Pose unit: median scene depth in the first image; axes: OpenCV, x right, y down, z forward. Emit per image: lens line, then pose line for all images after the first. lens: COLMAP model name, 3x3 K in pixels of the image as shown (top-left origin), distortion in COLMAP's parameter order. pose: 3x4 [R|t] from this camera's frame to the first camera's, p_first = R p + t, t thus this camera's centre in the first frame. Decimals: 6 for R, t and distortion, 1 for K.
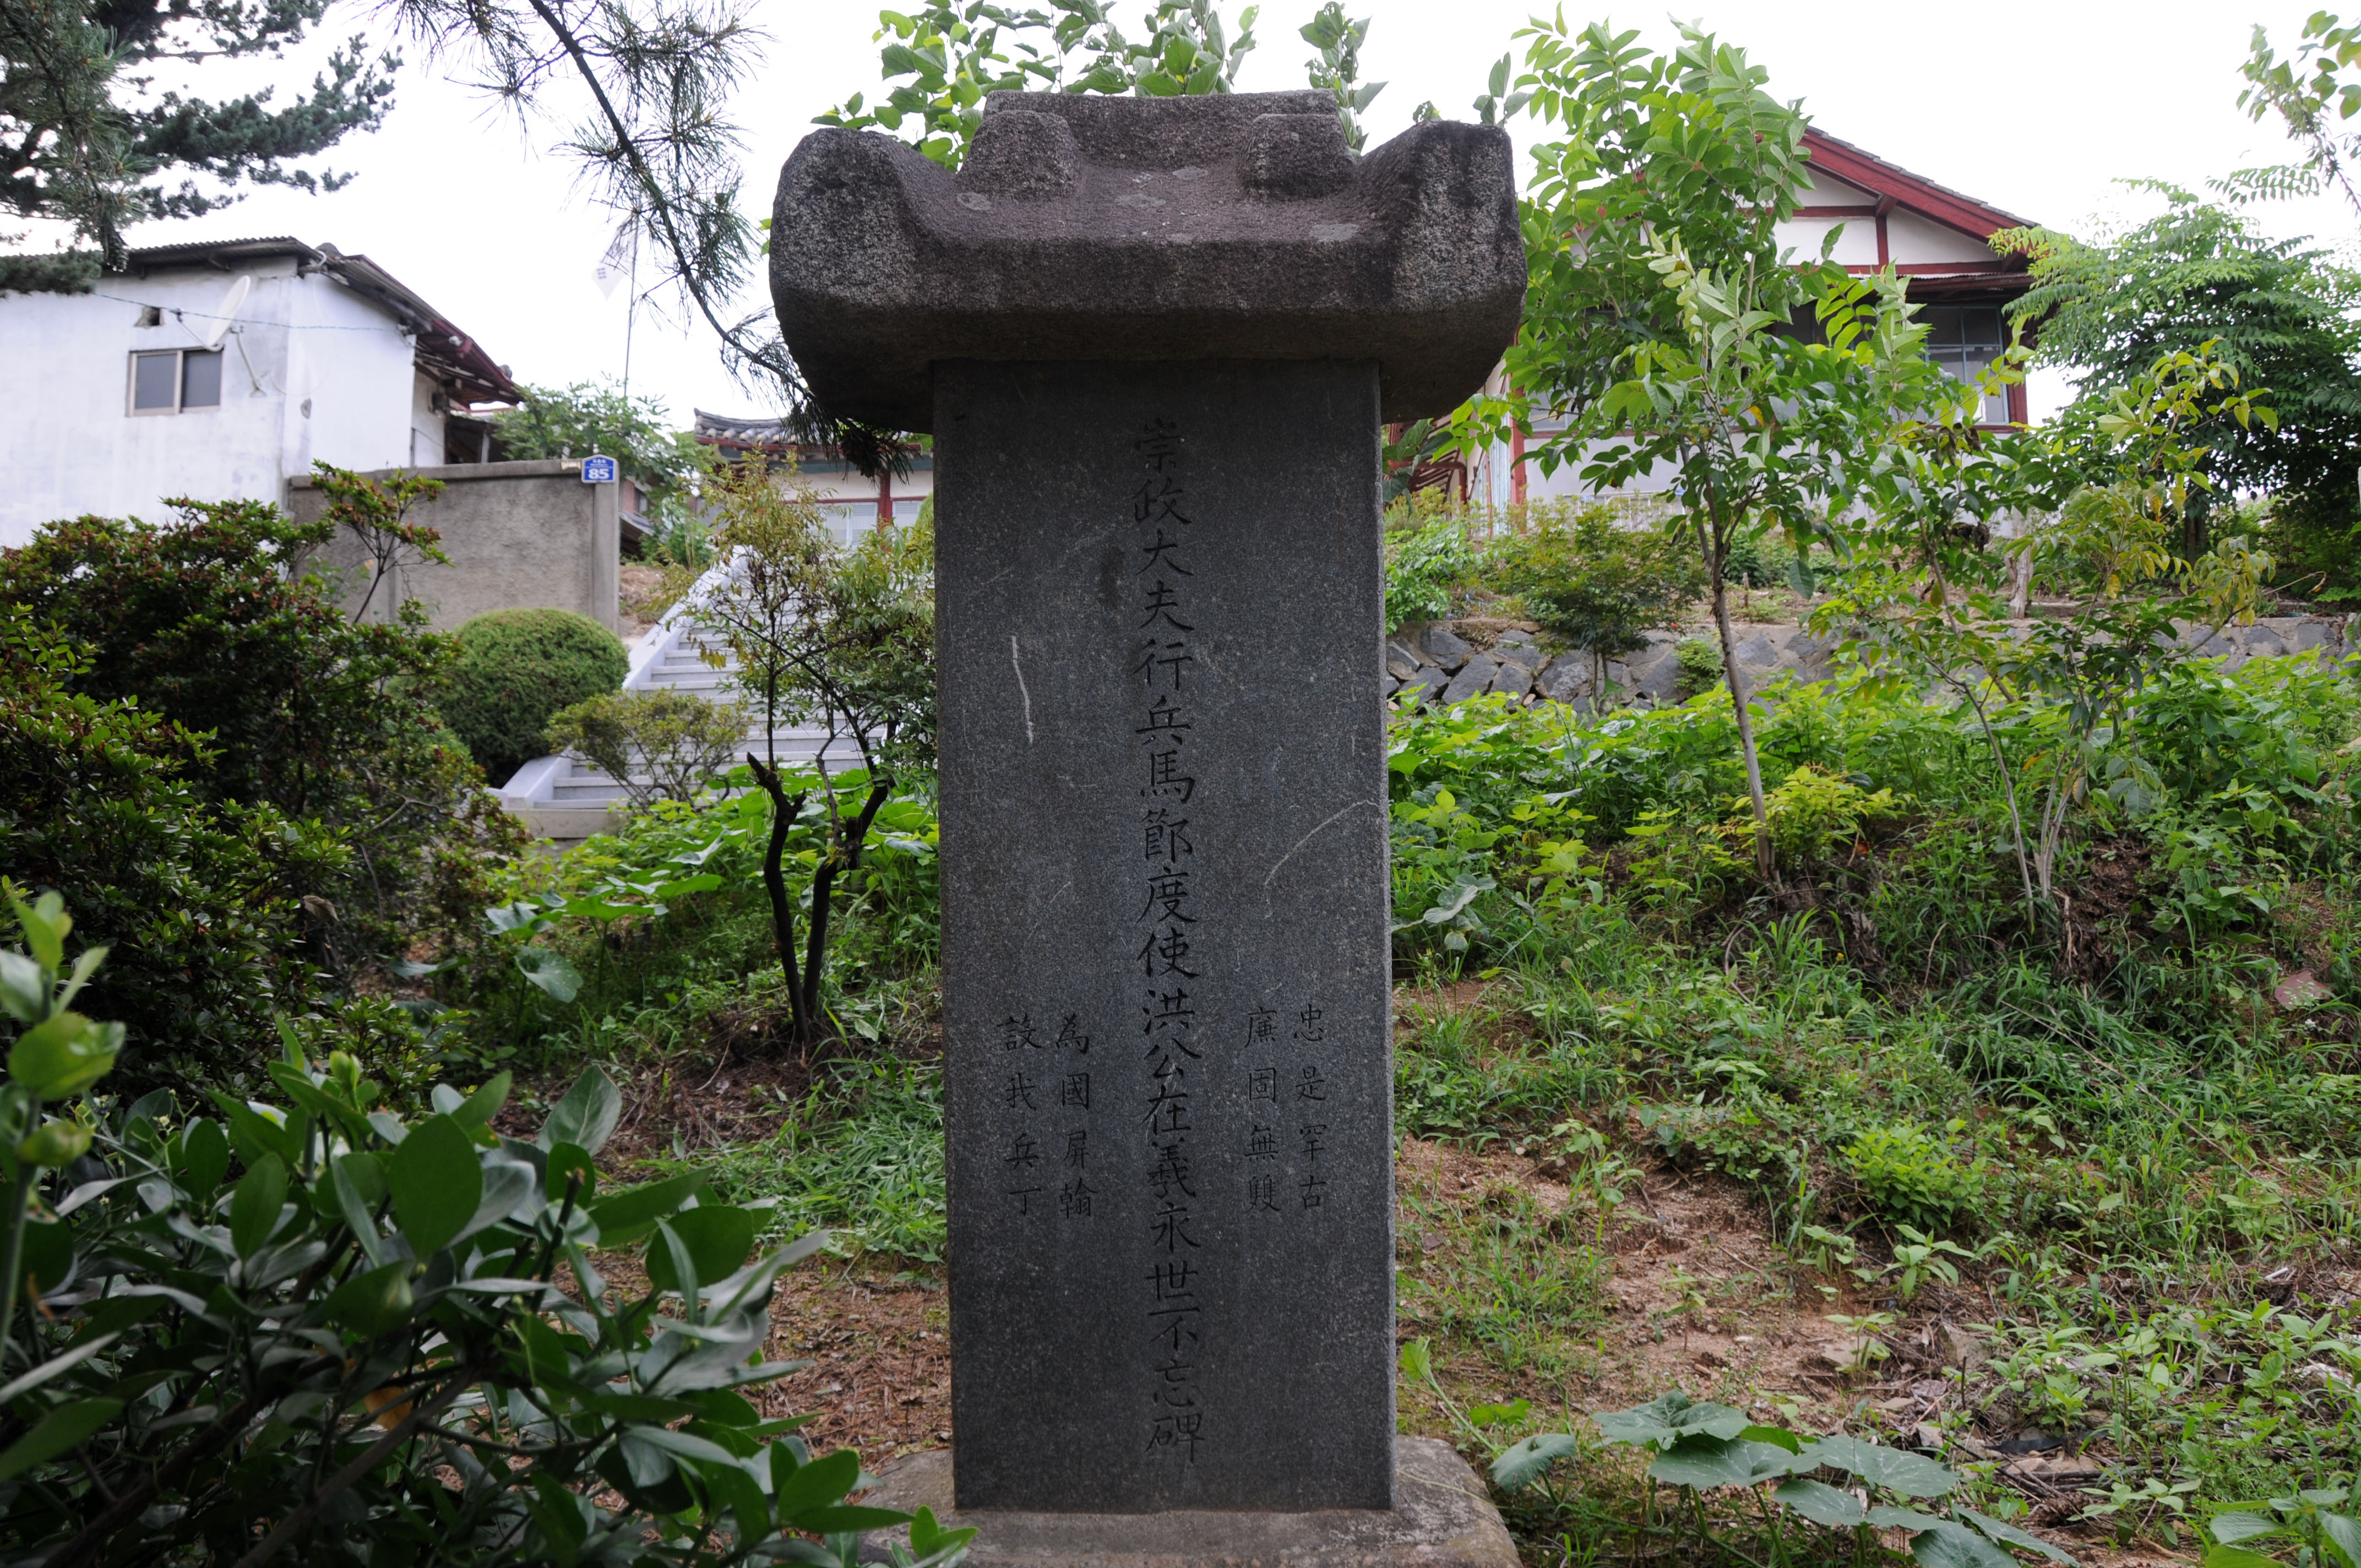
lens RADIAL K [[1841.7, 0, 1180.5], [0, 1841.7, 784.0], [0, 0, 1]] dist [-0.170278, 0.132747]
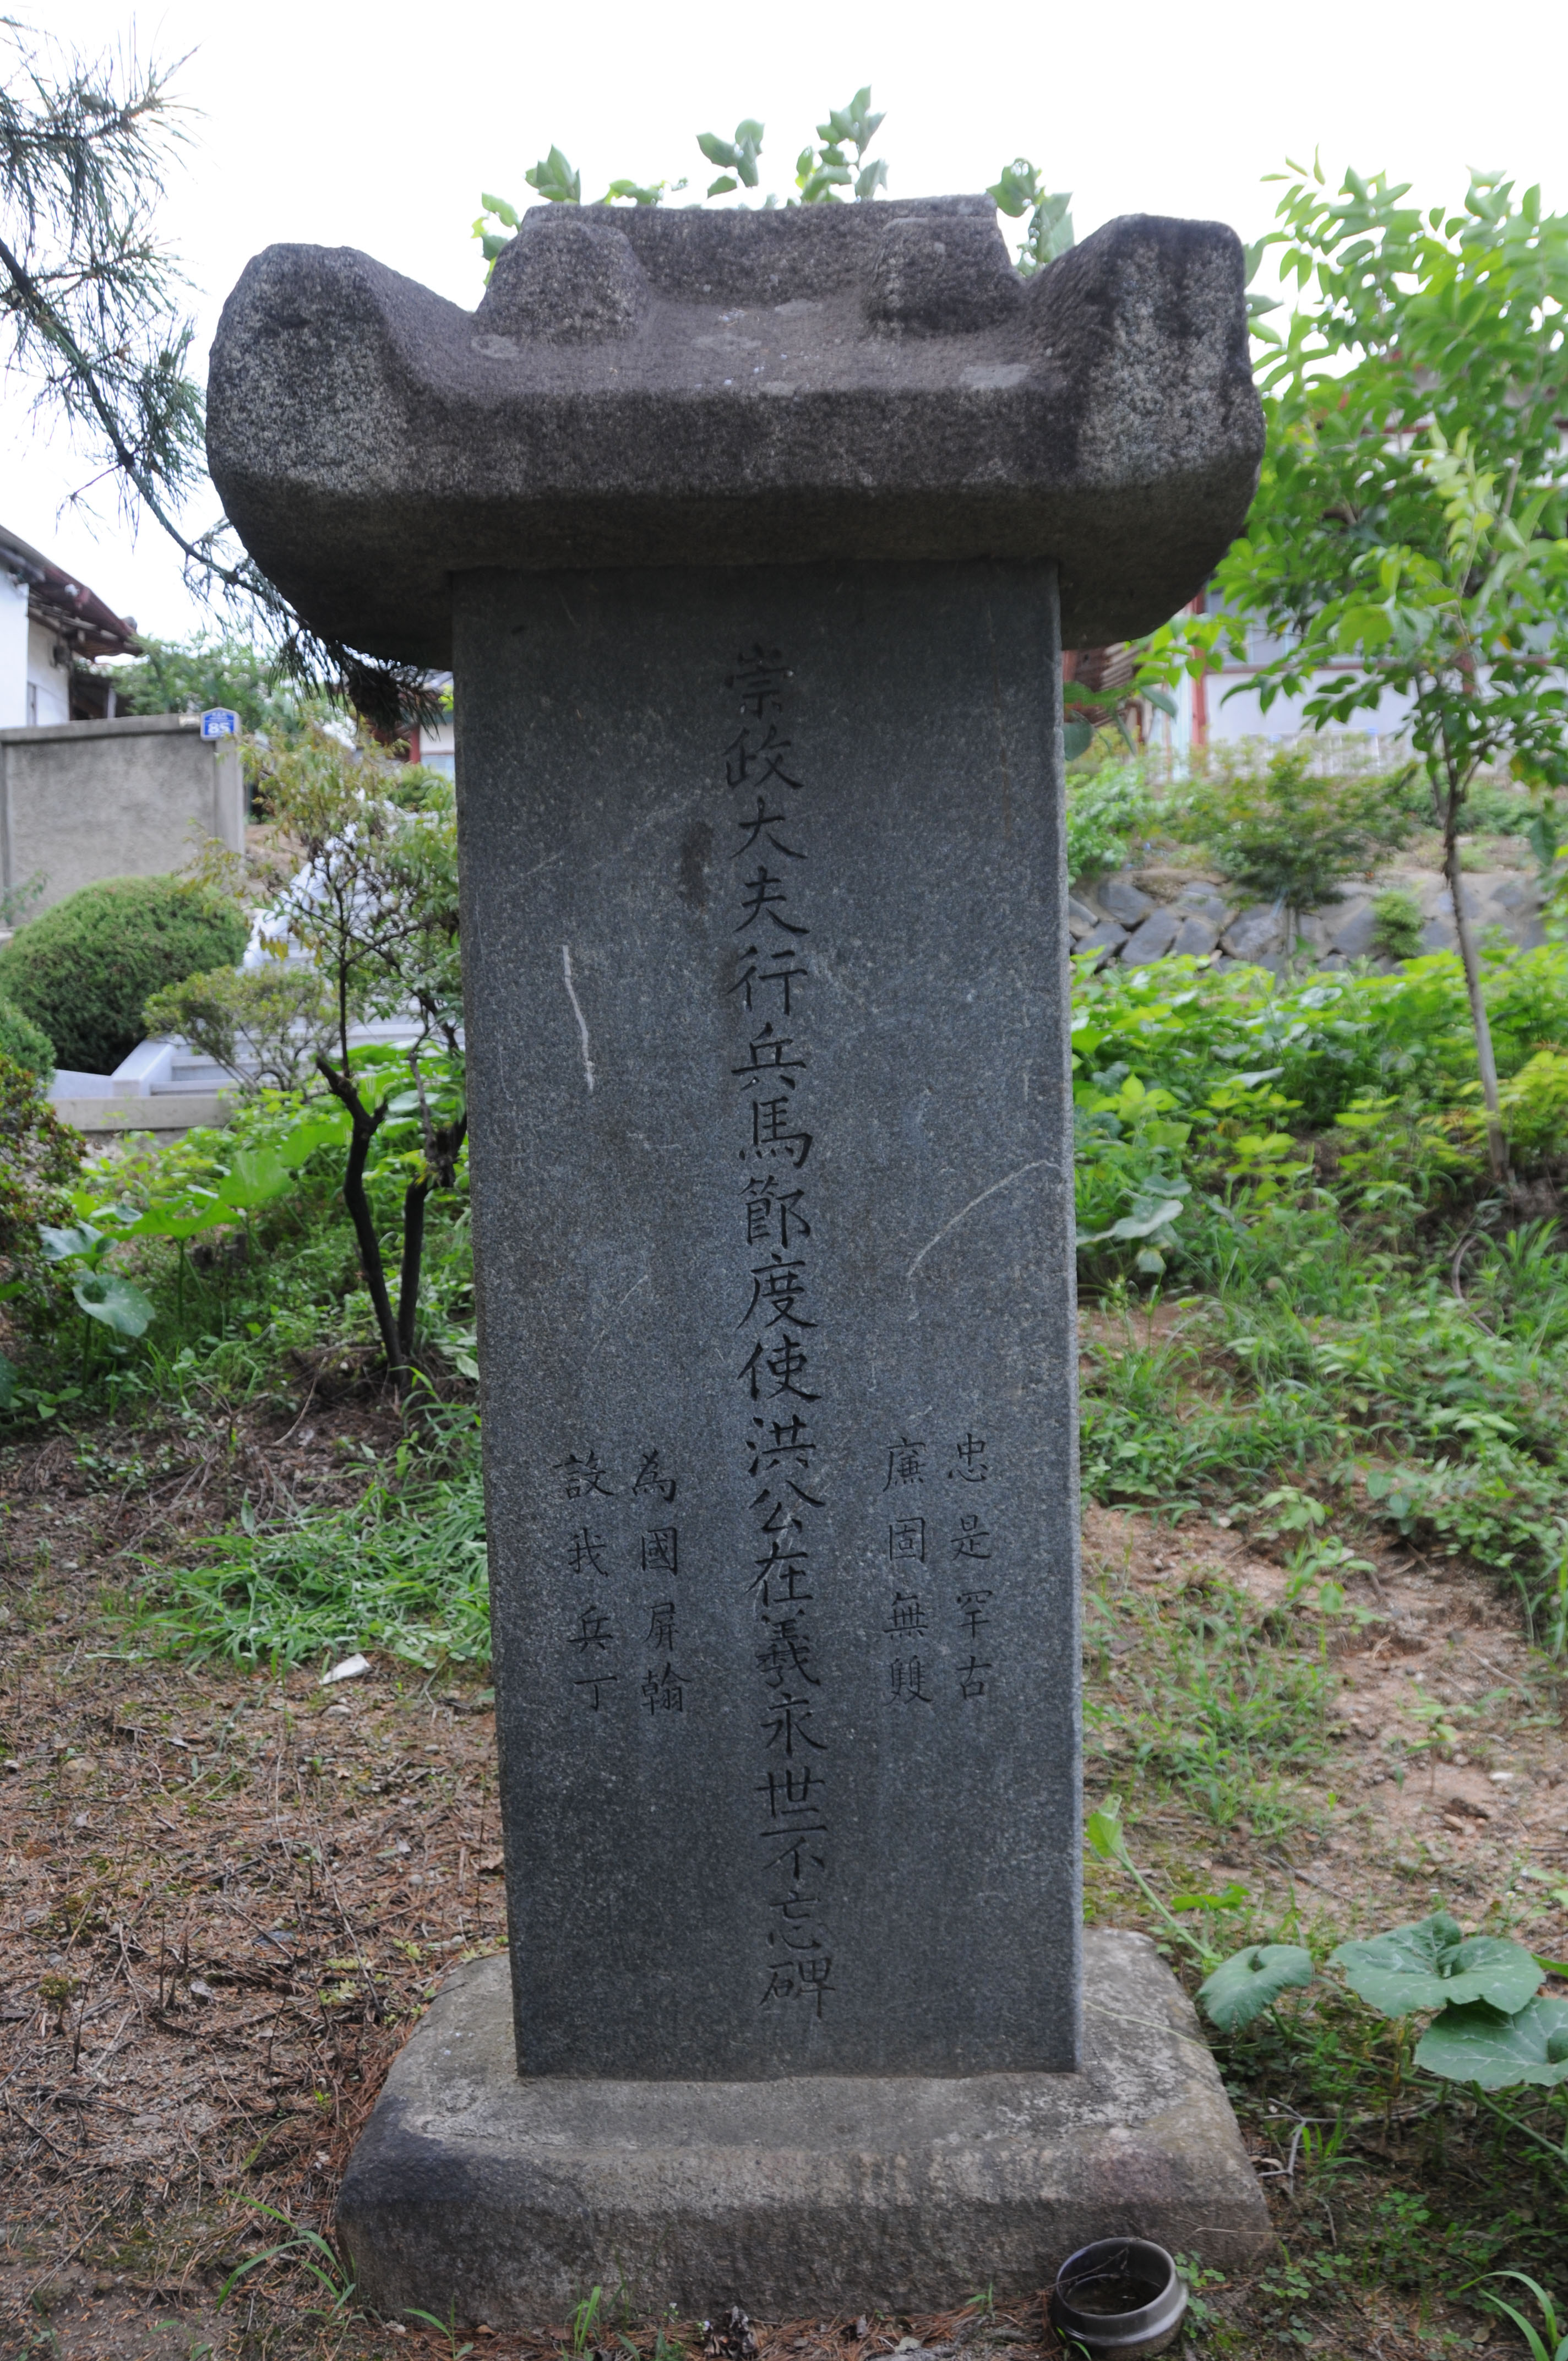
lens RADIAL K [[1841.7, 0, 816.6], [0, 1841.7, 1180.6], [0, 0, 1]] dist [-0.170278, 0.132747]
pose [[0.999725, -0.011013, -0.020685, 0.021502], [0.012663, 0.996602, 0.081393, -0.039208], [0.019719, -0.081632, 0.996467, 0.226158]]
